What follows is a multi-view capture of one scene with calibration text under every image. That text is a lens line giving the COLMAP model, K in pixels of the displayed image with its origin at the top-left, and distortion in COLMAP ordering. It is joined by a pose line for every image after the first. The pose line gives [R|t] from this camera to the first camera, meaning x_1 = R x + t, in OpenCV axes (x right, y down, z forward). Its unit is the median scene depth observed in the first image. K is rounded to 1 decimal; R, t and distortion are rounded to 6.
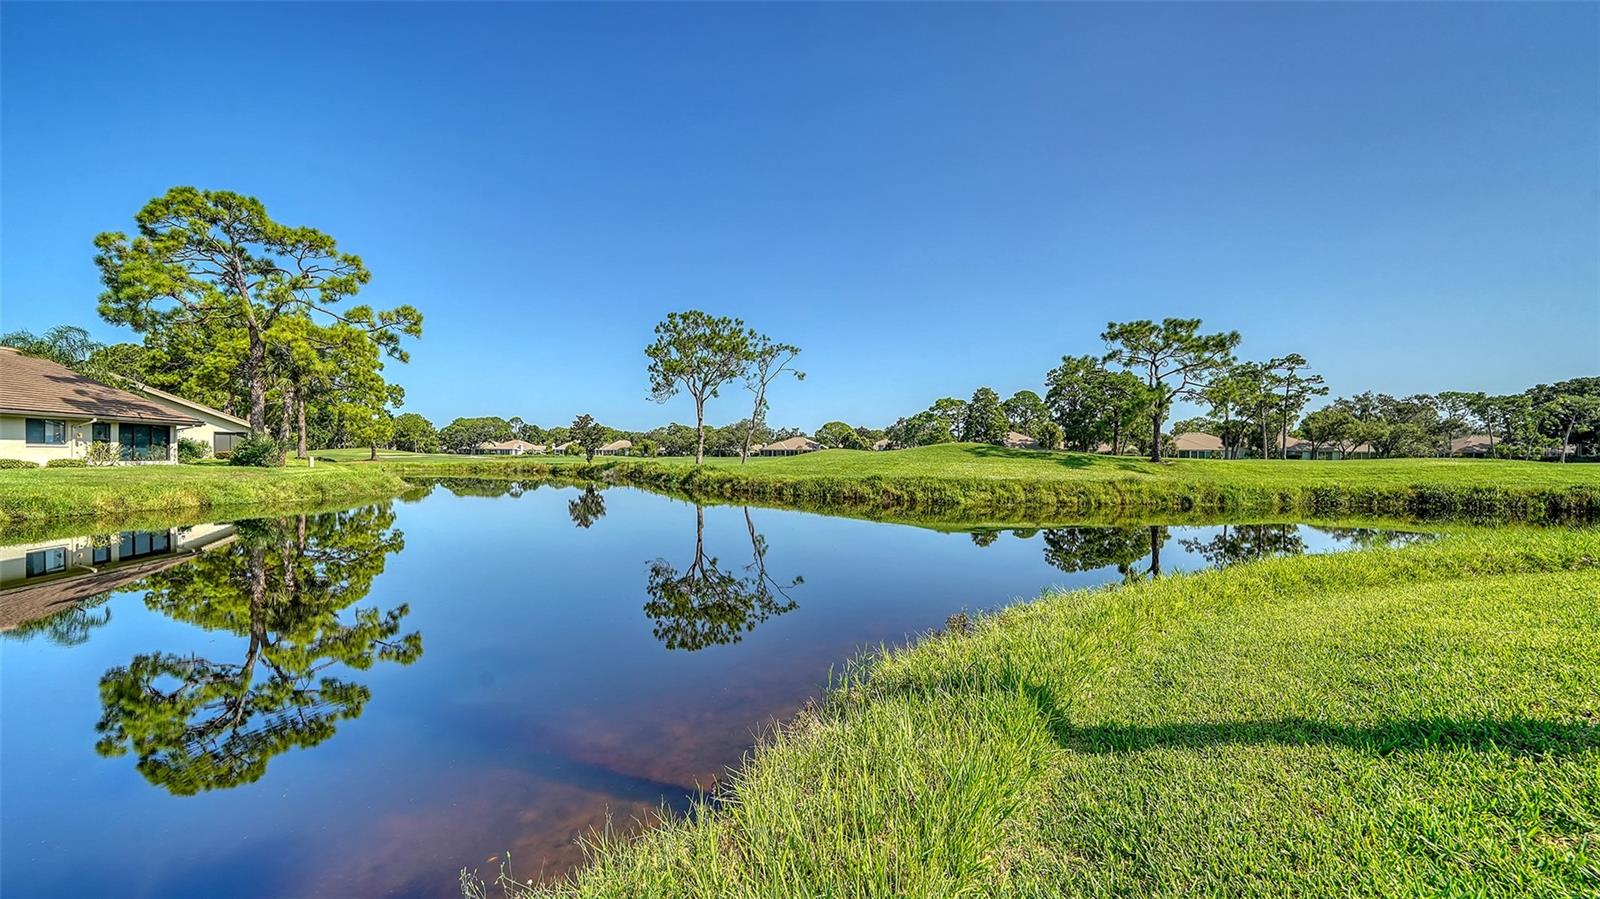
lens RADIAL K [[622.1, 0, 801.0], [0, 622.1, 451.8], [0, 0, 1]] dist [-0.004239, -0.000082]
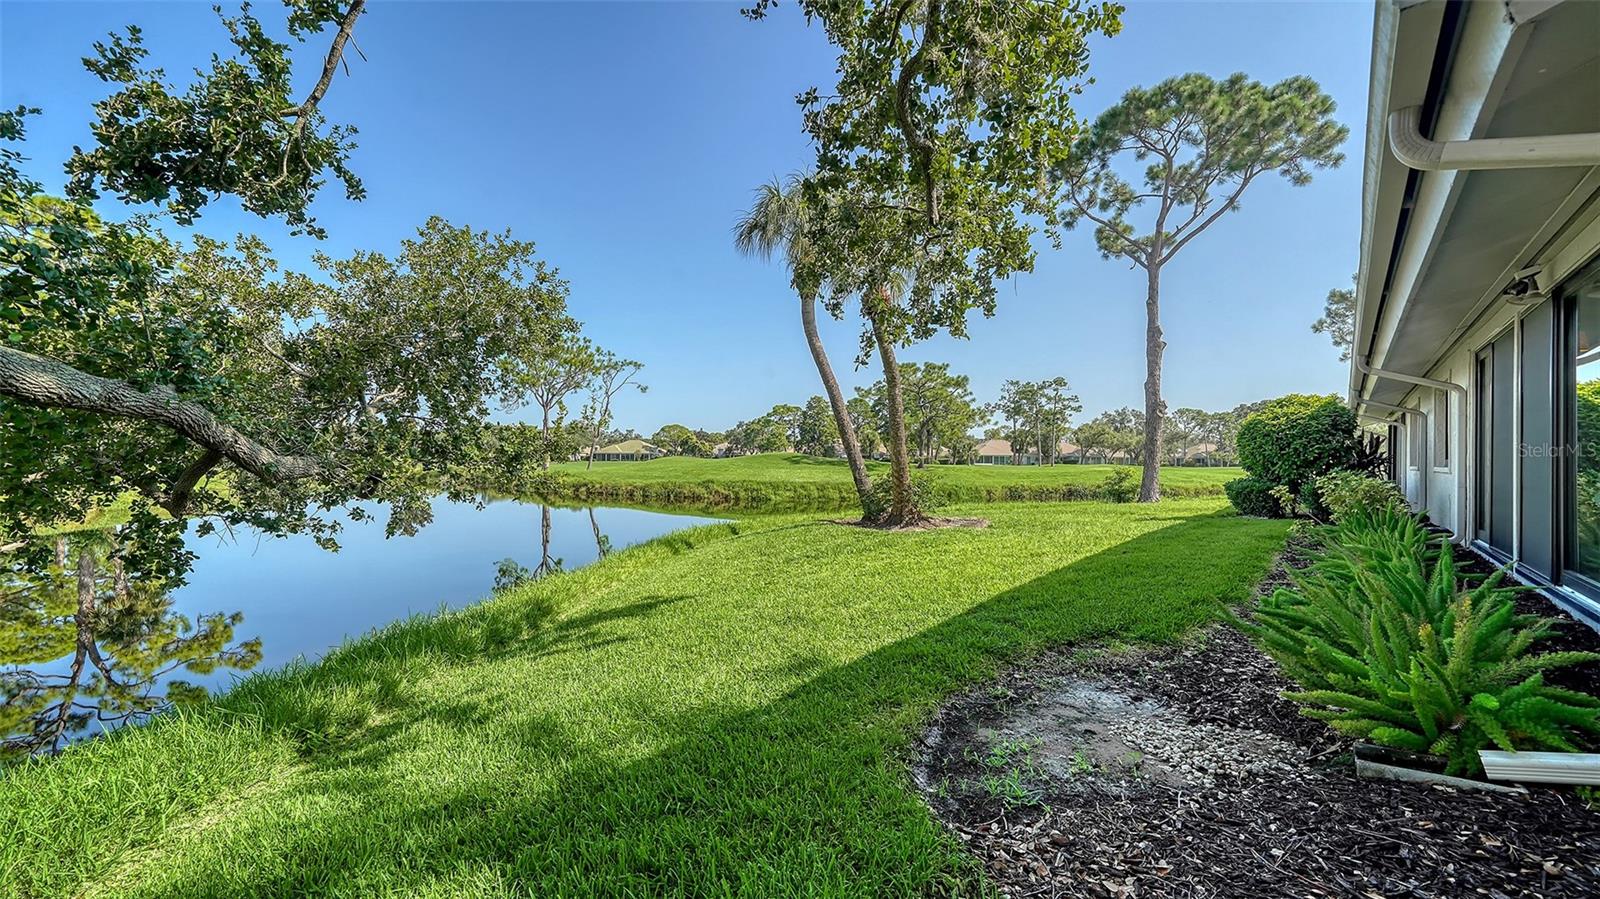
lens RADIAL K [[646.7, 0, 790.6], [0, 646.7, 456.1], [0, 0, 1]] dist [0.000836, 0.000108]
pose [[0.972605, 0.001542, 0.232457, -0.013899], [-0.001835, 0.999998, 0.001045, -0.006068], [-0.232455, -0.001443, 0.972606, -0.169856]]
